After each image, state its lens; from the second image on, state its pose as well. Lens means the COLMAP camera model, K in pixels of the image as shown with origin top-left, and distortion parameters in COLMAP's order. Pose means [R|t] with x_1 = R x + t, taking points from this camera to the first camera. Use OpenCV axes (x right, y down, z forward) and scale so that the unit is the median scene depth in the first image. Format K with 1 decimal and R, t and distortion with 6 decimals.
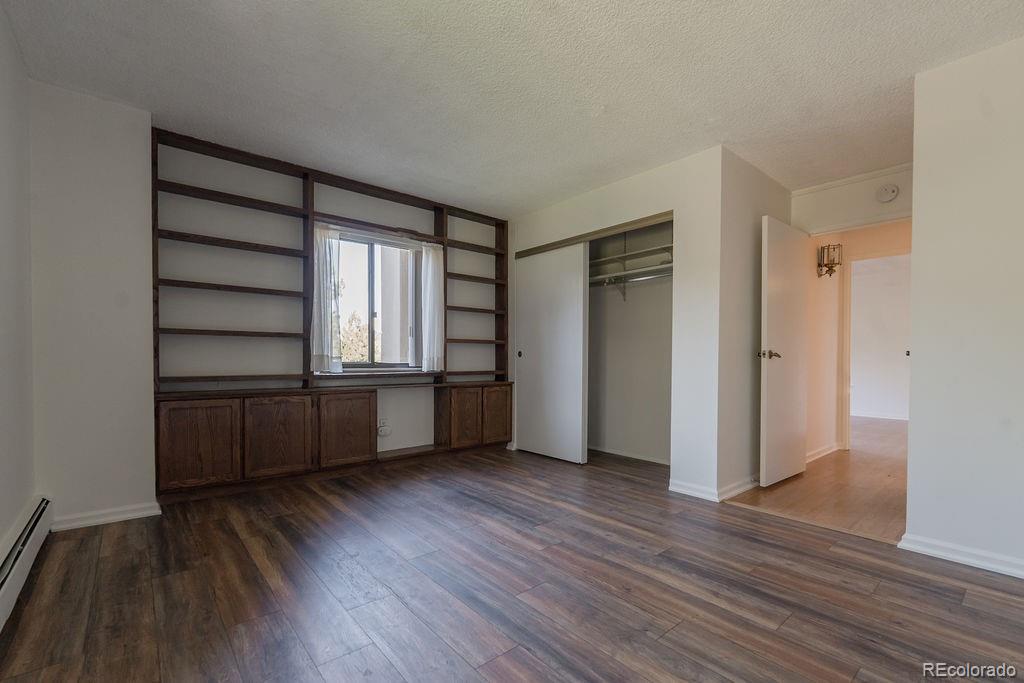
lens RADIAL K [[449.0, 0, 531.3], [0, 449.0, 355.4], [0, 0, 1]] dist [-0.000216, -0.000021]
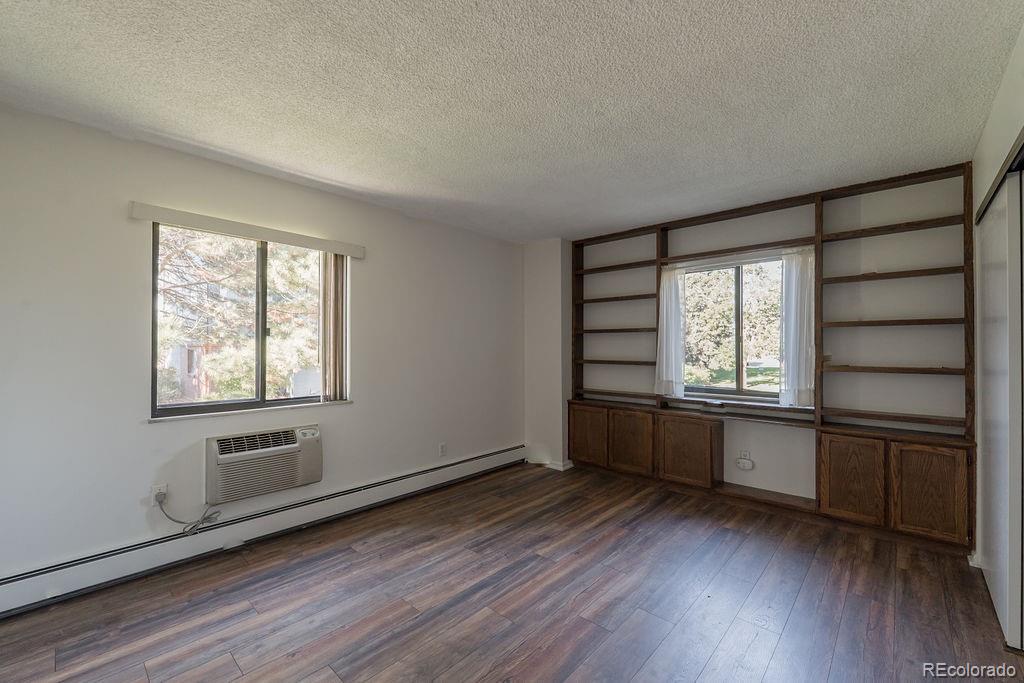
lens RADIAL K [[426.8, 0, 512.1], [0, 426.8, 334.3], [0, 0, 1]] dist [0.000088, 0.000082]
pose [[0.101432, -0.032158, -0.994323, 0.600101], [0.001697, 0.999482, -0.032152, -0.086023], [0.994841, 0.001574, 0.101434, 0.497478]]
